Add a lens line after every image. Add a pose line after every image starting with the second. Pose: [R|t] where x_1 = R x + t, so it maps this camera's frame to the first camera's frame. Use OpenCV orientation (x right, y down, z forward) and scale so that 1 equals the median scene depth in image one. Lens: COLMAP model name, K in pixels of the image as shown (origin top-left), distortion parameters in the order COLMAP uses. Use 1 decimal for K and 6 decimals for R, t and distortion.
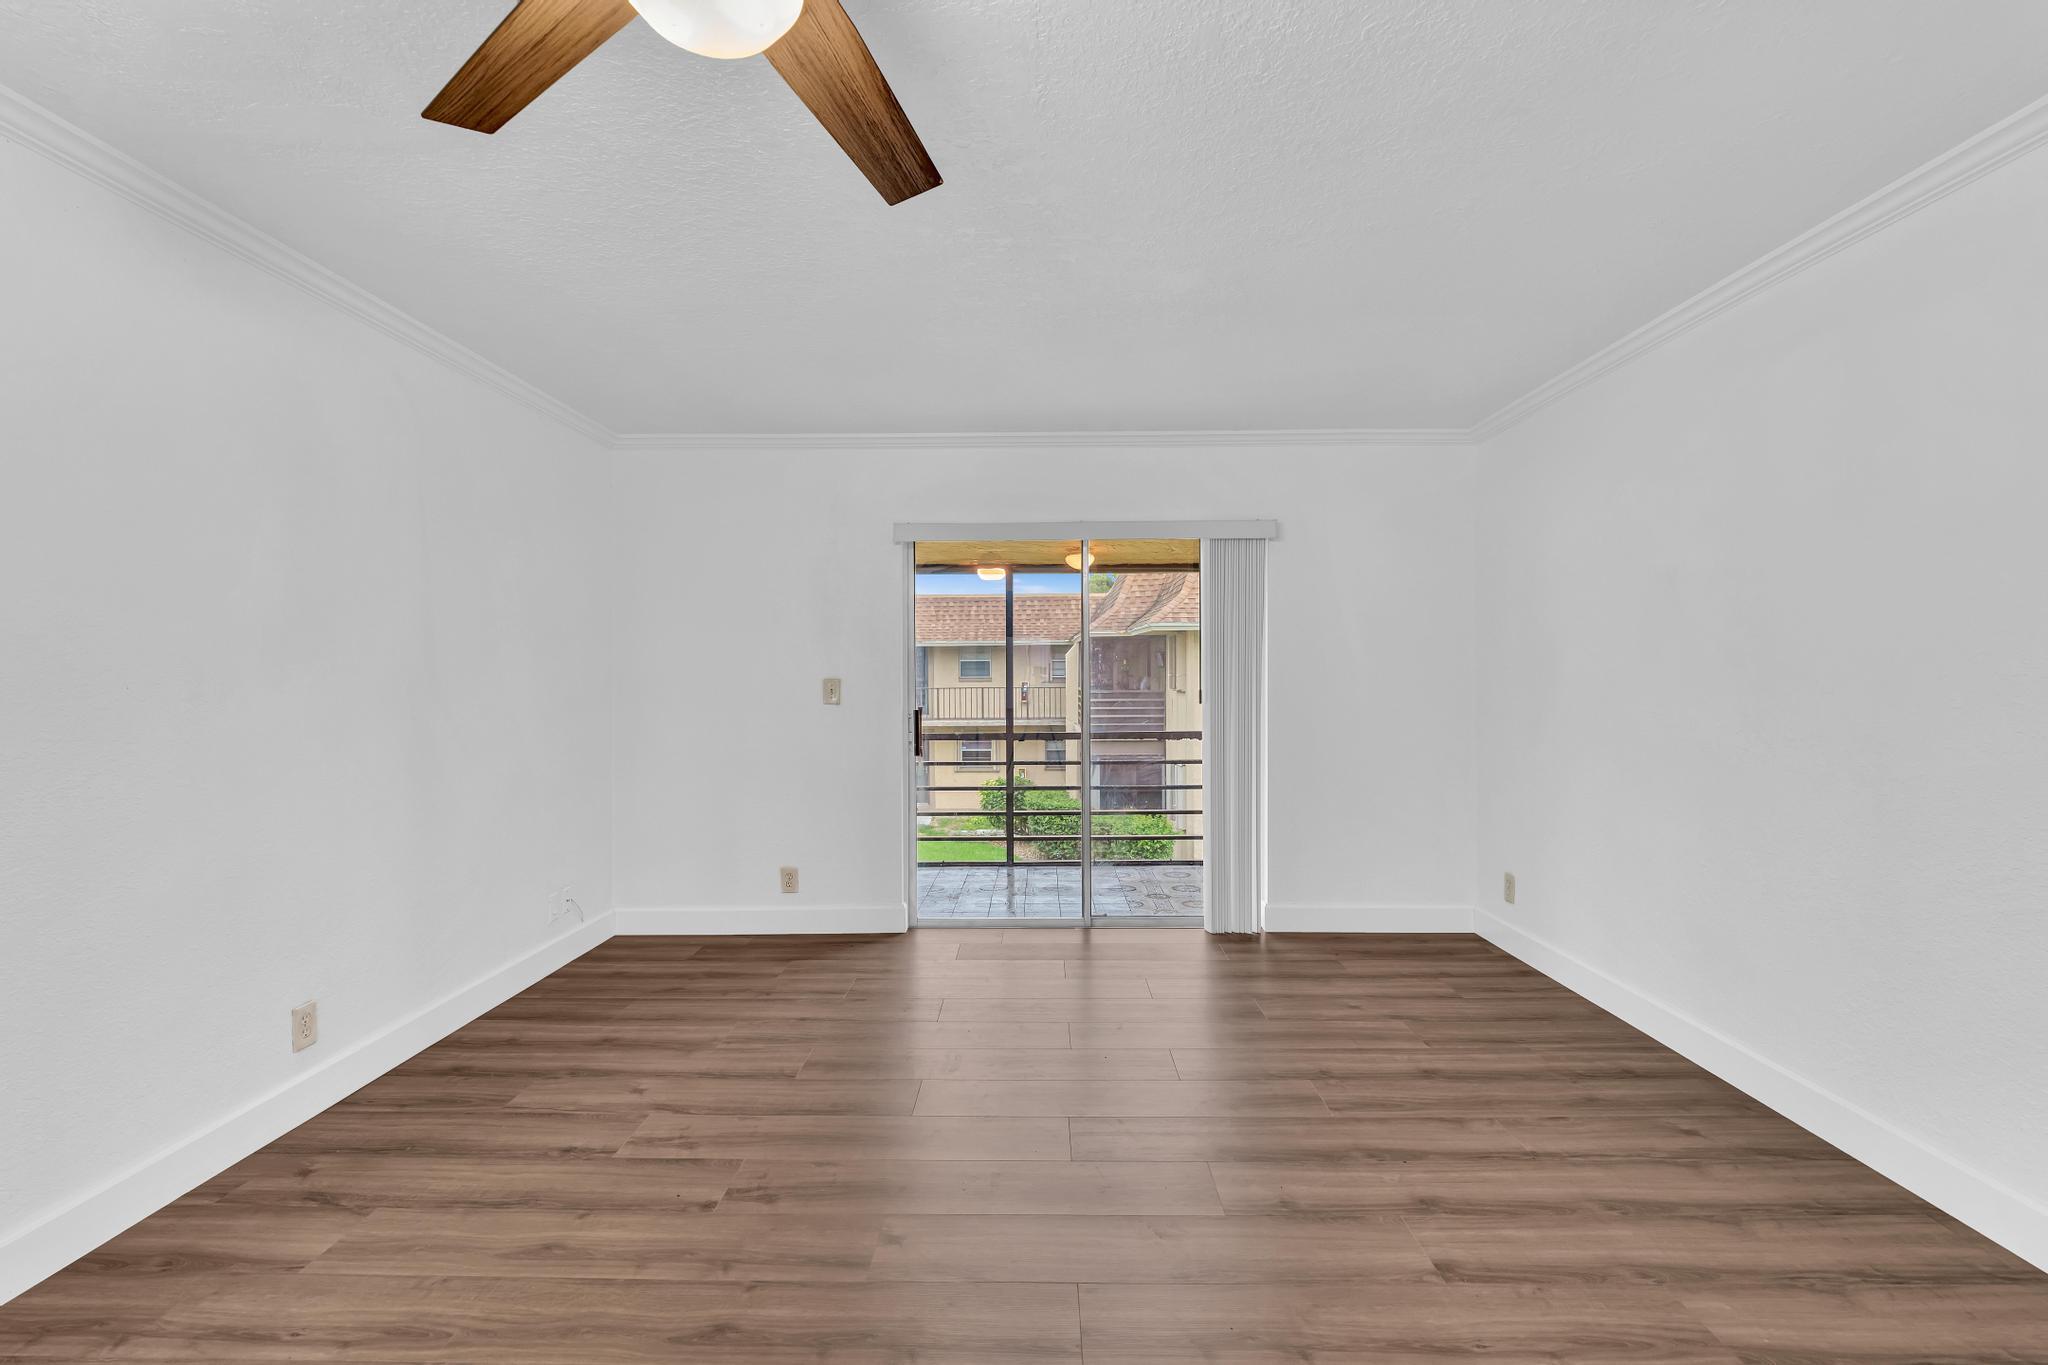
lens RADIAL K [[915.4, 0, 1032.2], [0, 915.4, 672.8], [0, 0, 1]] dist [-0.007304, 0.002468]
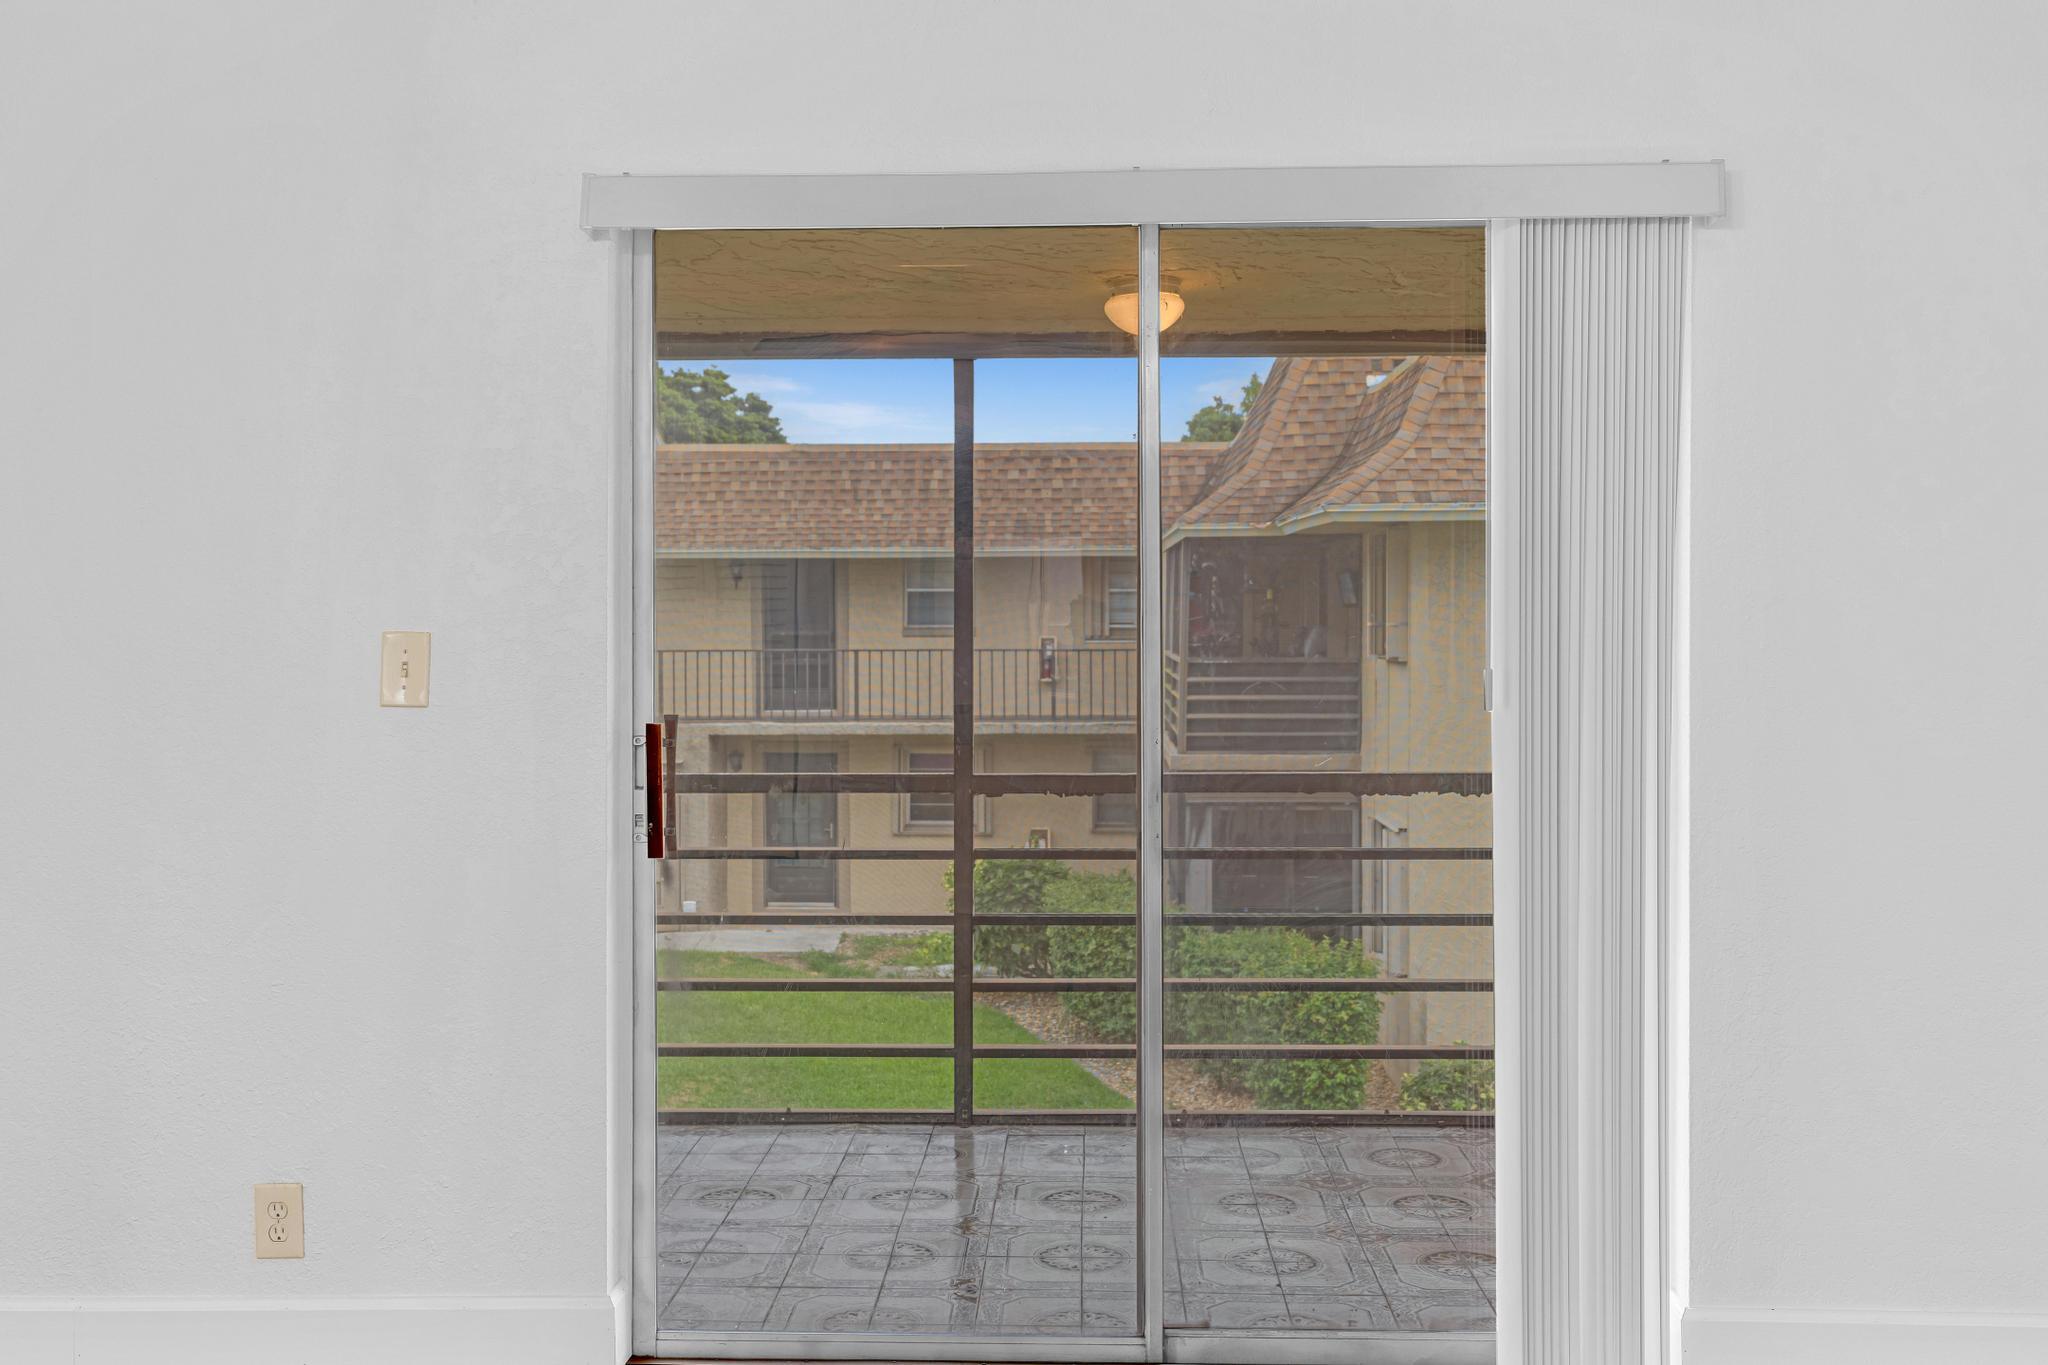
lens RADIAL K [[1912.5, 0, 1014.8], [0, 1912.5, 599.0], [0, 0, 1]] dist [0.004338, 0.000000]
pose [[0.999495, 0.003356, -0.031613, 0.030868], [-0.003658, 0.999948, -0.009516, -0.000447], [0.031579, 0.009627, 0.999455, 0.287322]]
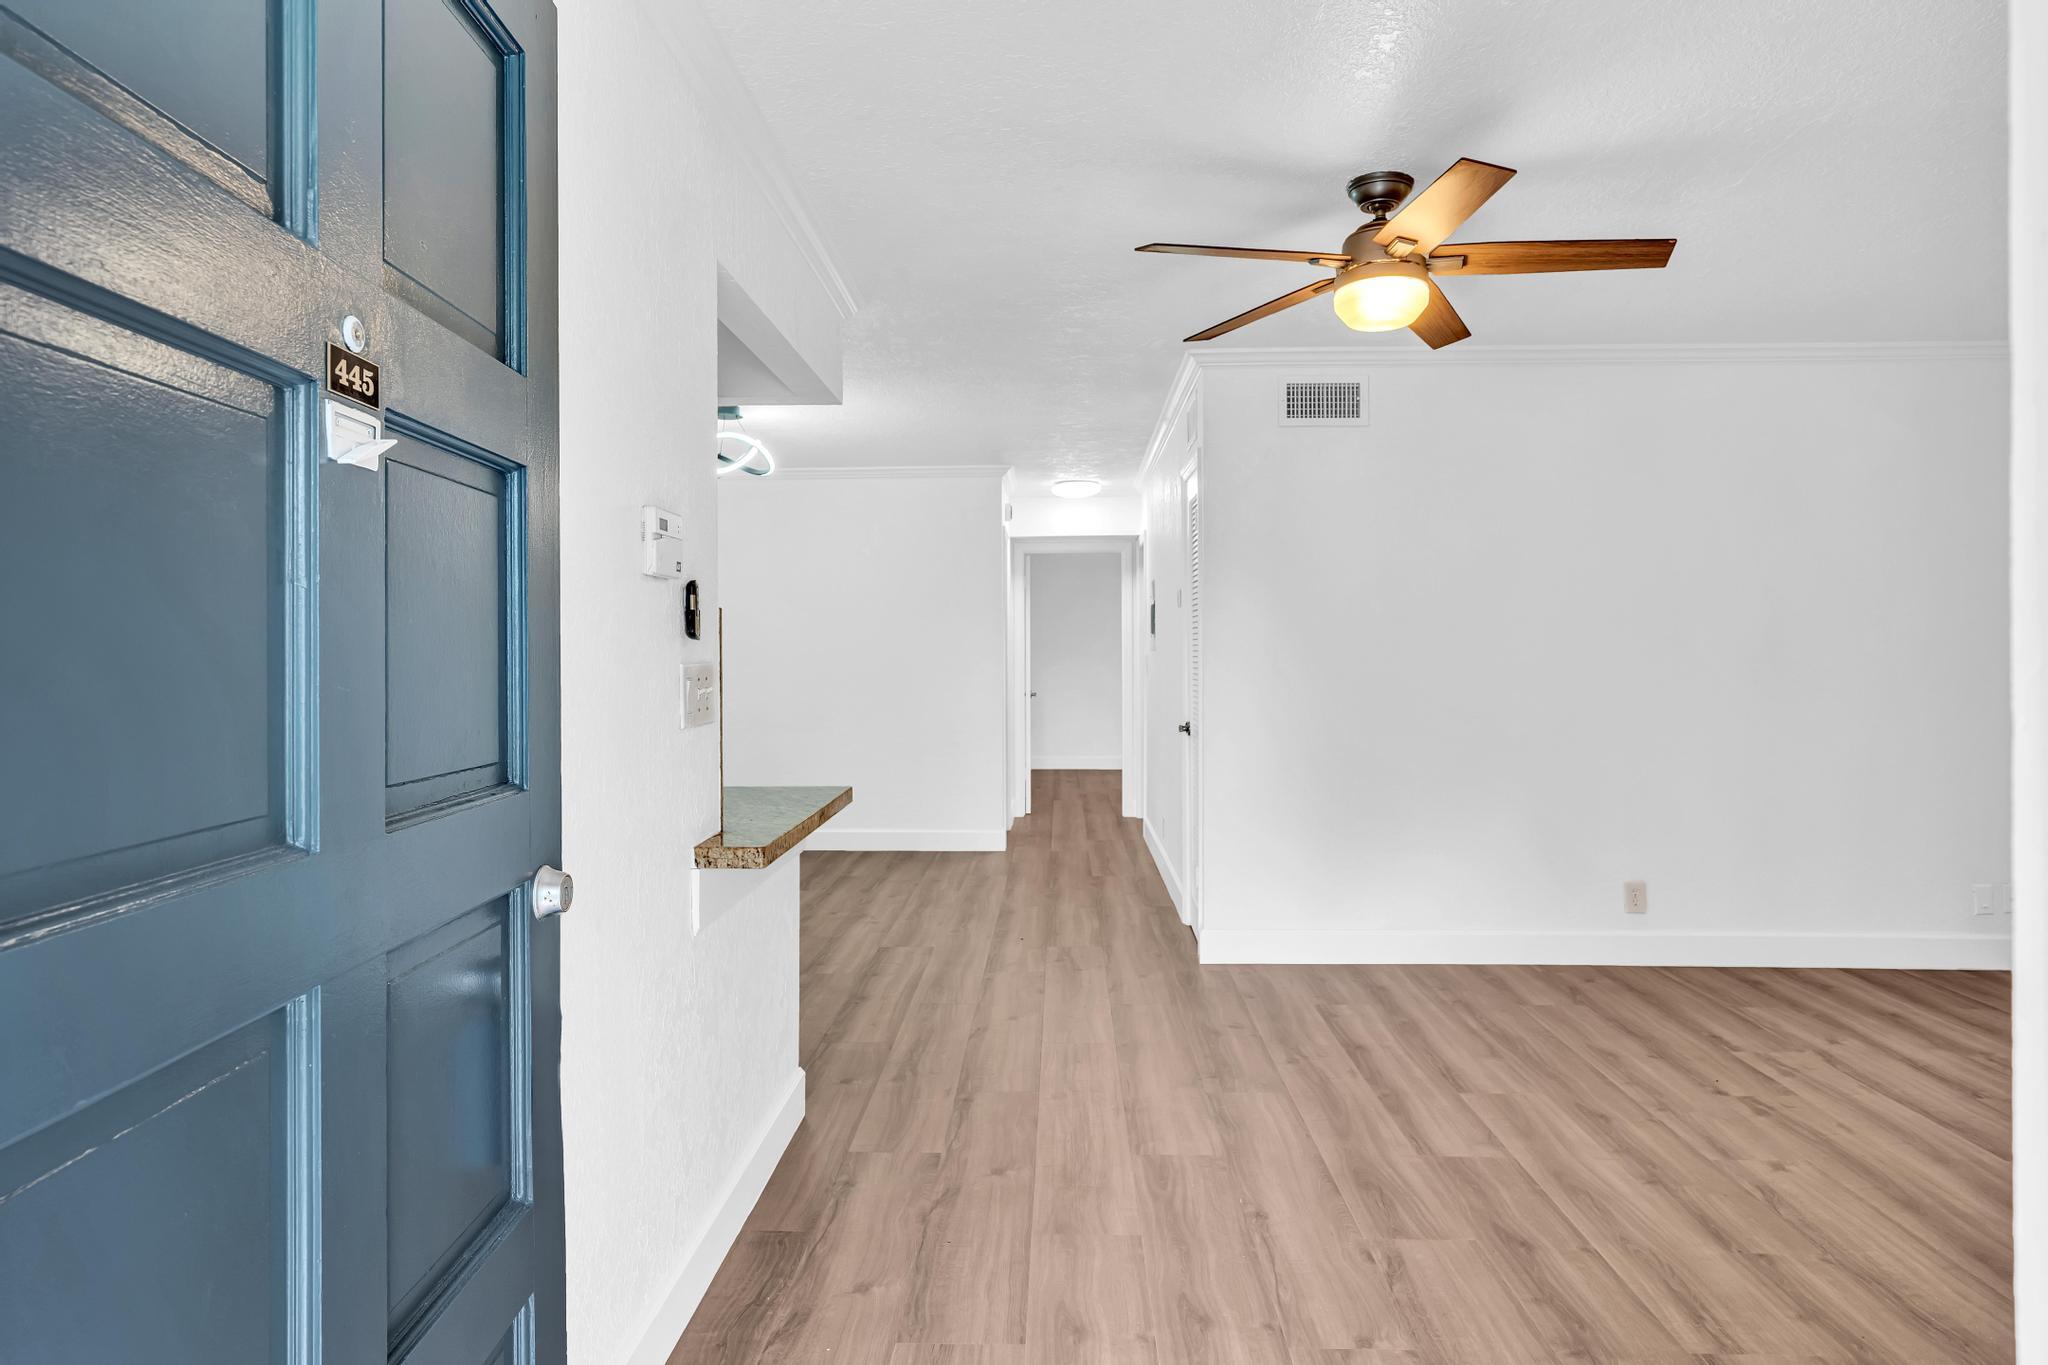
lens RADIAL K [[1166.9, 0, 1017.8], [0, 1166.9, 648.1], [0, 0, 1]] dist [-0.007095, 0.005700]
pose [[-0.022903, 0.005002, -0.999725, 0.563273], [0.003656, 0.999981, 0.004920, -0.001750], [0.999731, -0.003543, -0.022921, 0.060310]]
